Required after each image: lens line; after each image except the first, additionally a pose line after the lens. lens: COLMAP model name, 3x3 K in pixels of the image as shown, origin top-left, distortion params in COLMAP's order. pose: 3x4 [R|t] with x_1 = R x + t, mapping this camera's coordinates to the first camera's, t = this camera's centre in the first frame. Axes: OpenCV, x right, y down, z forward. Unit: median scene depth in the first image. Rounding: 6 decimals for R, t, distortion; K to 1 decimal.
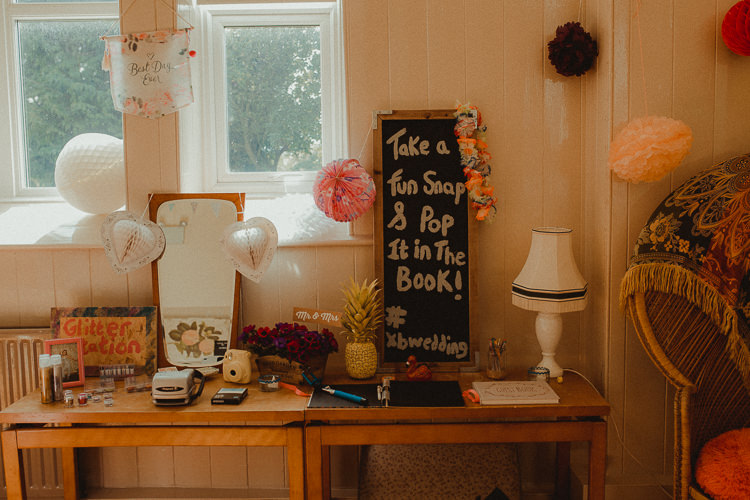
lens RADIAL K [[730.6, 0, 374.7], [0, 730.6, 247.5], [0, 0, 1]] dist [-0.031221, 0.000000]
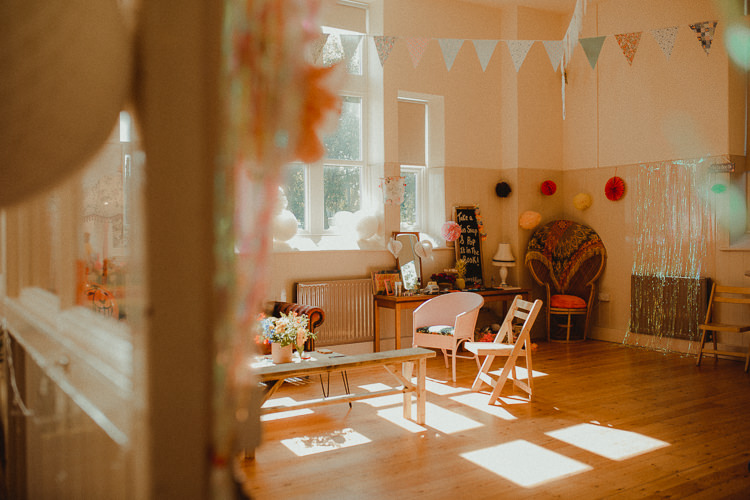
lens RADIAL K [[730.6, 0, 375.7], [0, 730.6, 249.0], [0, 0, 1]] dist [-0.031221, 0.000000]
pose [[0.837314, -0.004644, 0.546703, -2.000074], [0.047914, 0.996740, -0.064917, 0.184063], [-0.544619, 0.080551, 0.834806, -1.419248]]
